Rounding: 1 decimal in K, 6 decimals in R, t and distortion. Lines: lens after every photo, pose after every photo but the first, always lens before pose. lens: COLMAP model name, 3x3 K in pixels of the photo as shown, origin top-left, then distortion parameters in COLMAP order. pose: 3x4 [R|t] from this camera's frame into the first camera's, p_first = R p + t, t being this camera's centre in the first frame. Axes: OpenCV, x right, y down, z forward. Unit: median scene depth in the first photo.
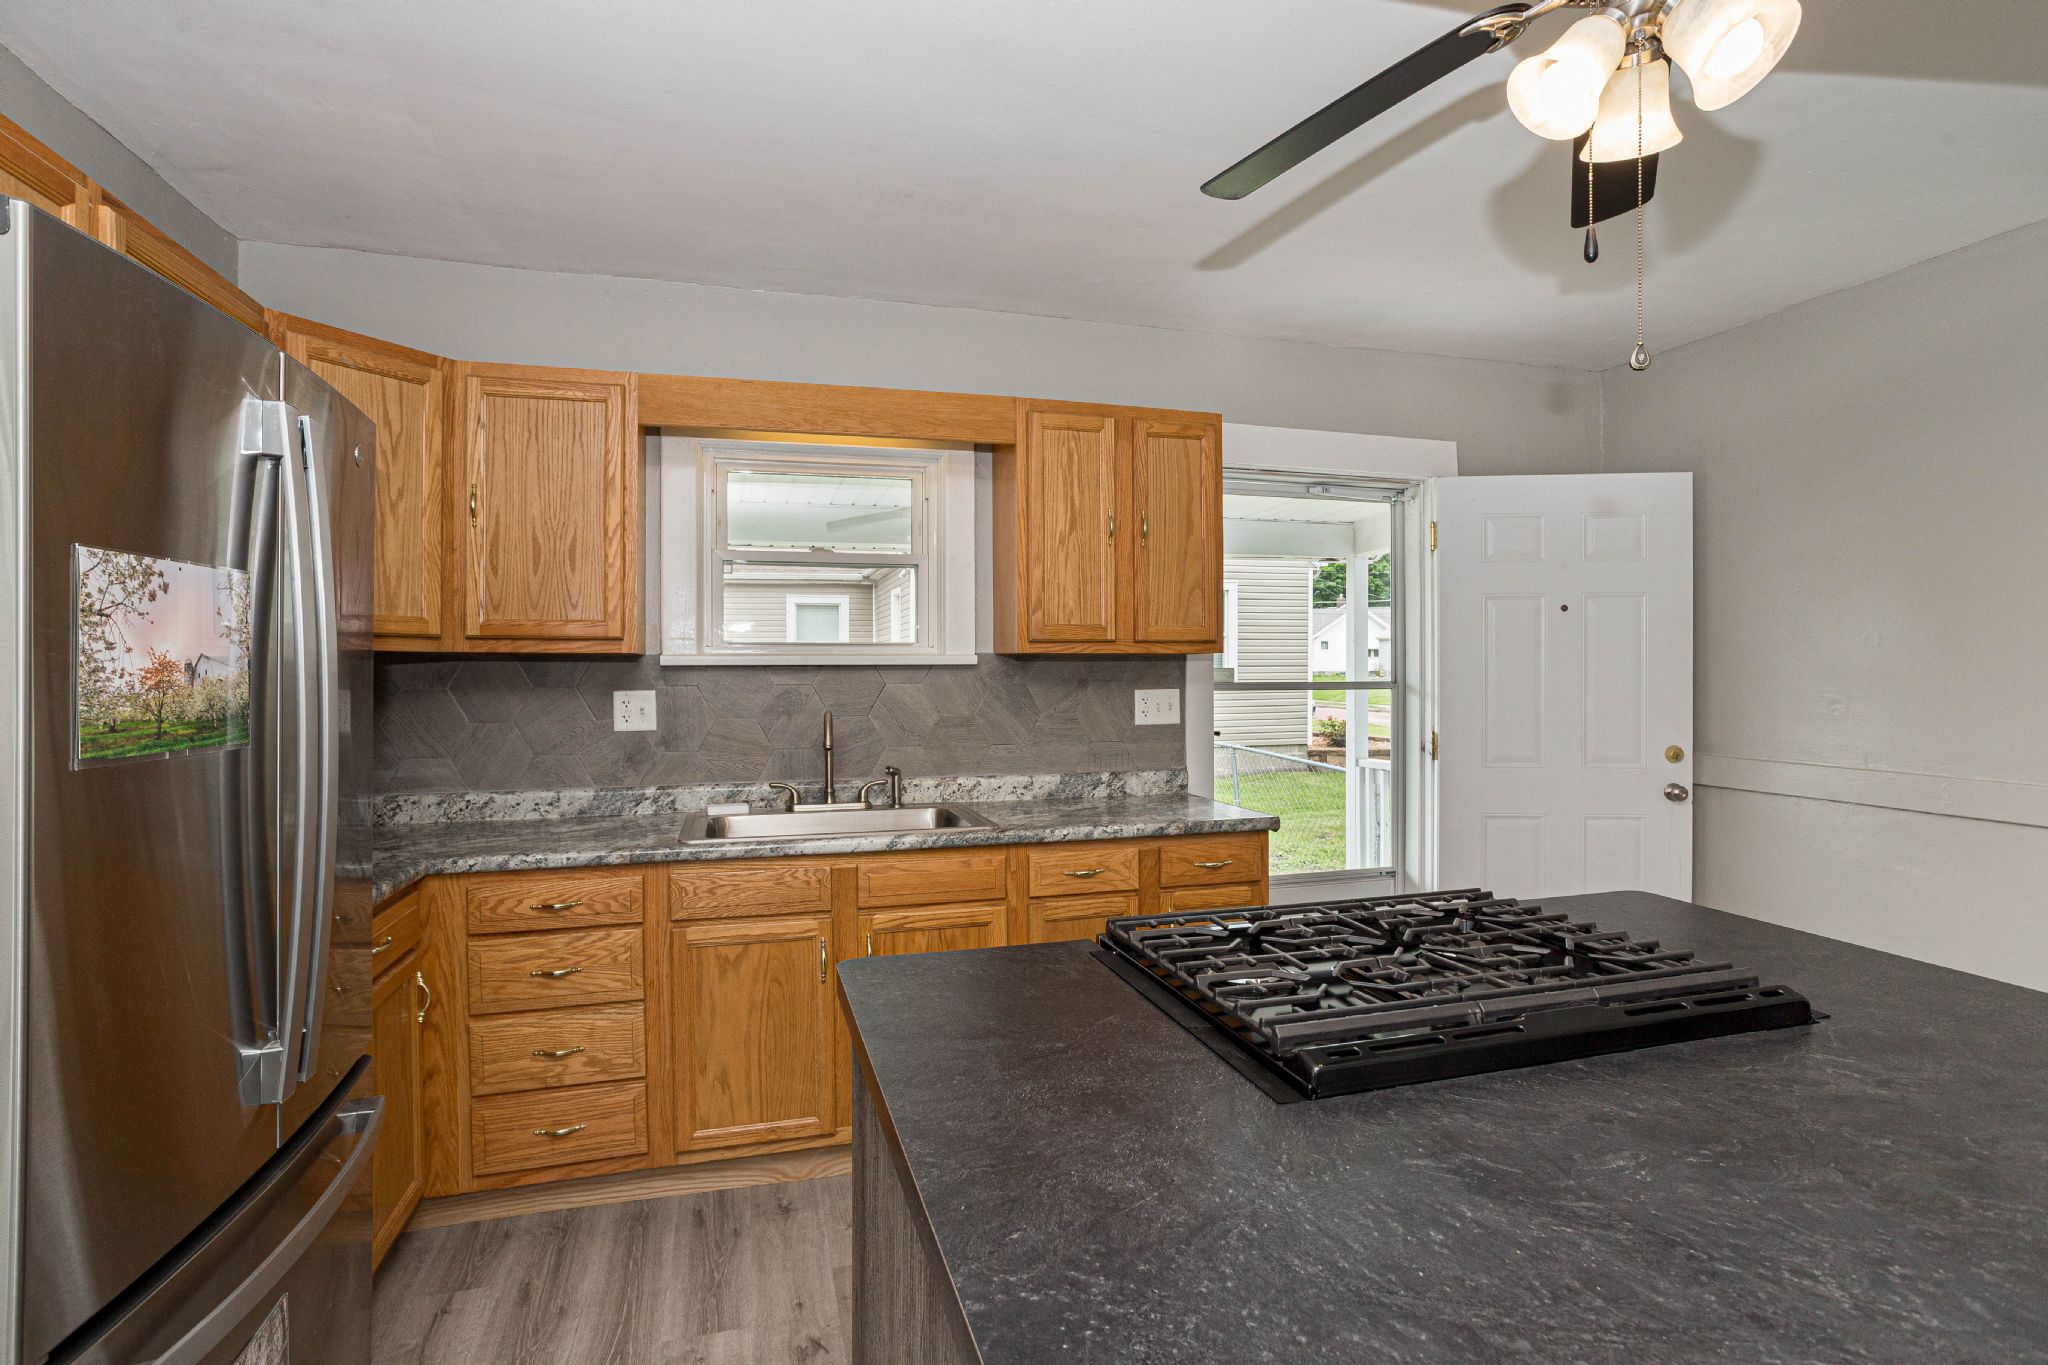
lens RADIAL K [[999.5, 0, 1024.0], [0, 999.5, 682.5], [0, 0, 1]] dist [-0.048923, 0.033682]
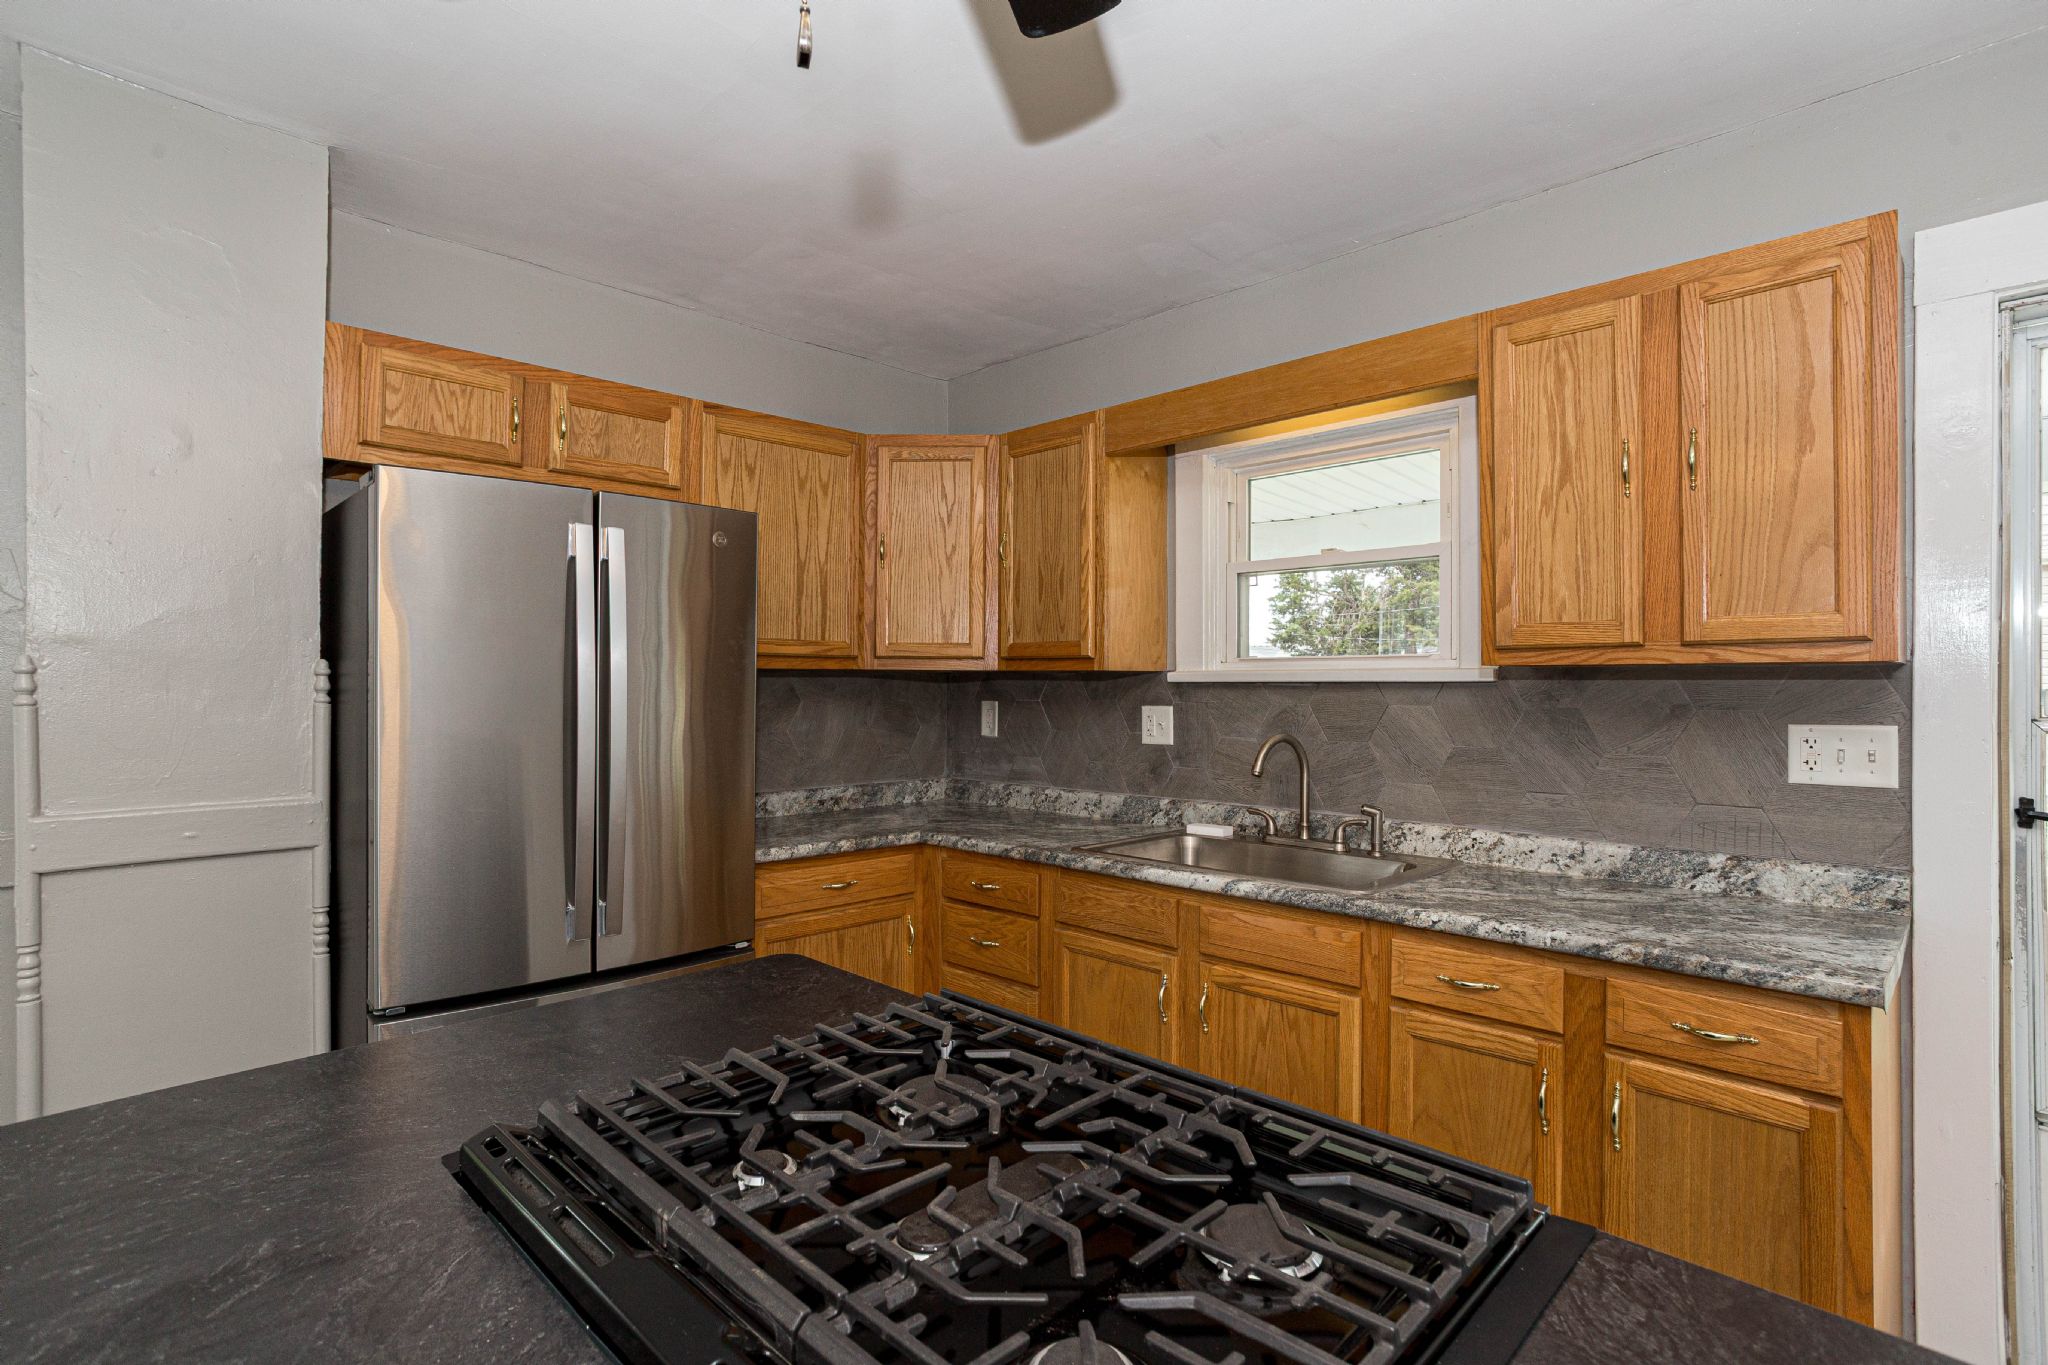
lens RADIAL K [[999.5, 0, 1024.0], [0, 999.5, 682.5], [0, 0, 1]] dist [-0.048923, 0.033682]
pose [[0.483803, 0.001249, -0.875176, 0.457900], [-0.016565, 0.999833, -0.007730, -0.005724], [0.875020, 0.018237, 0.483743, 0.360837]]
